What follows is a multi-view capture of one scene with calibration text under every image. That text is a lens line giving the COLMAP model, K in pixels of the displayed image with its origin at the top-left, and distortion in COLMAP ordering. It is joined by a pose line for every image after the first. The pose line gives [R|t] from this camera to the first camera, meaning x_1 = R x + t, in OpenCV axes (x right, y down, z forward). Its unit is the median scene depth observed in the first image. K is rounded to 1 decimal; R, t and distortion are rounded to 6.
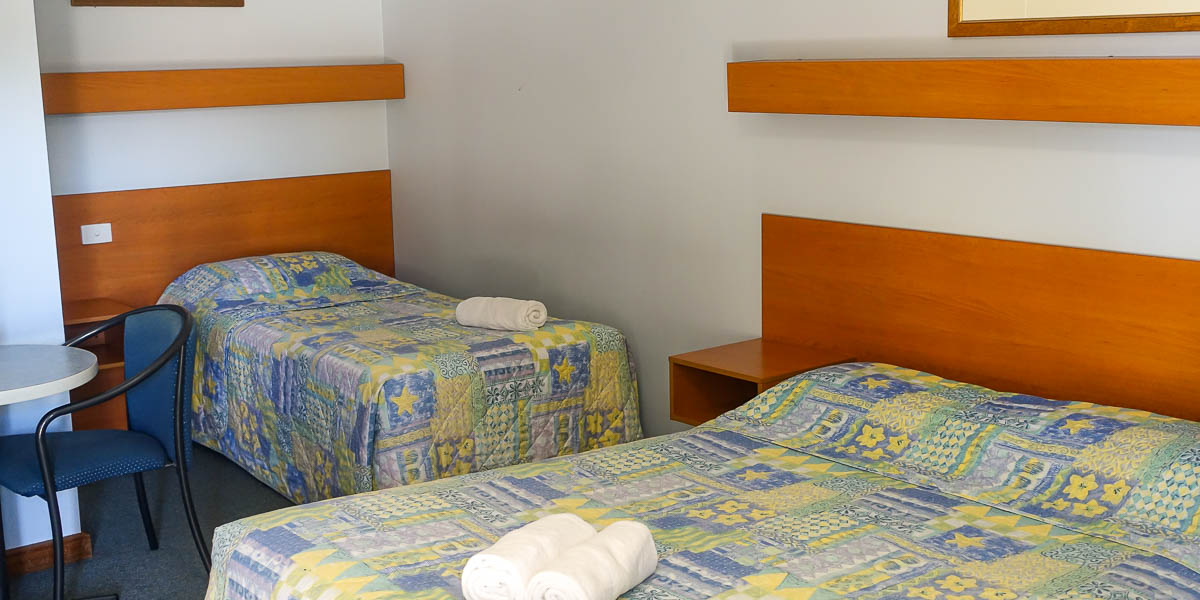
lens RADIAL K [[1395.7, 0, 600.0], [0, 1395.7, 300.0], [0, 0, 1]] dist [0.013125, -0.000273]
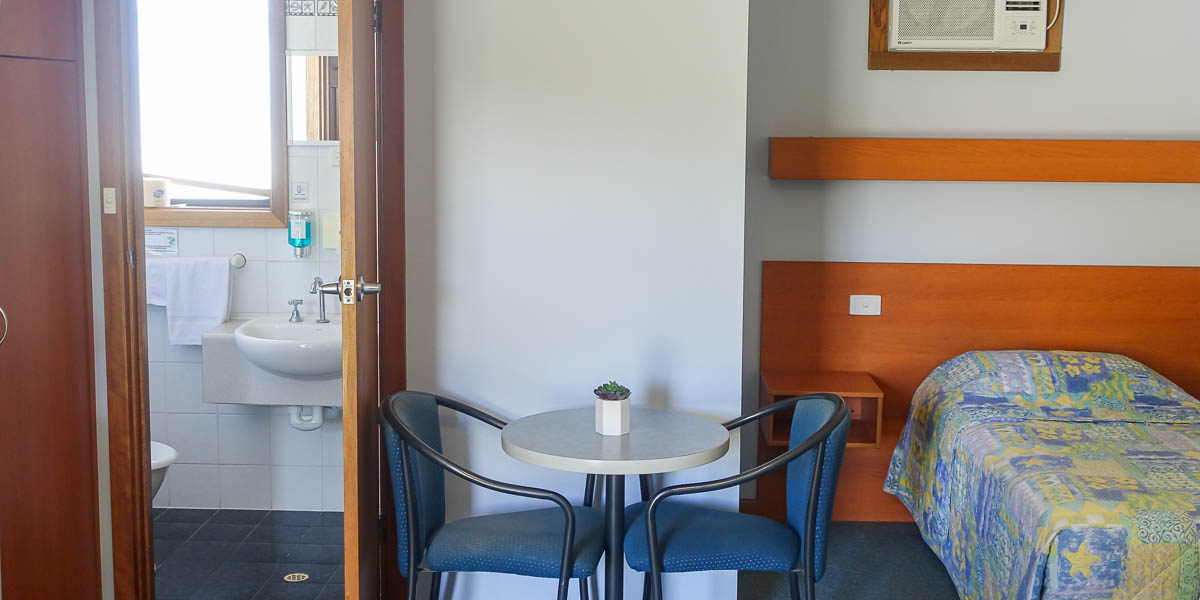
lens RADIAL K [[1395.7, 0, 600.0], [0, 1395.7, 300.0], [0, 0, 1]] dist [0.013125, -0.000273]
pose [[0.760373, 0.112175, -0.639726, 0.124507], [-0.139189, 0.990232, 0.008197, -0.036718], [0.634396, 0.082811, 0.768559, 0.163755]]
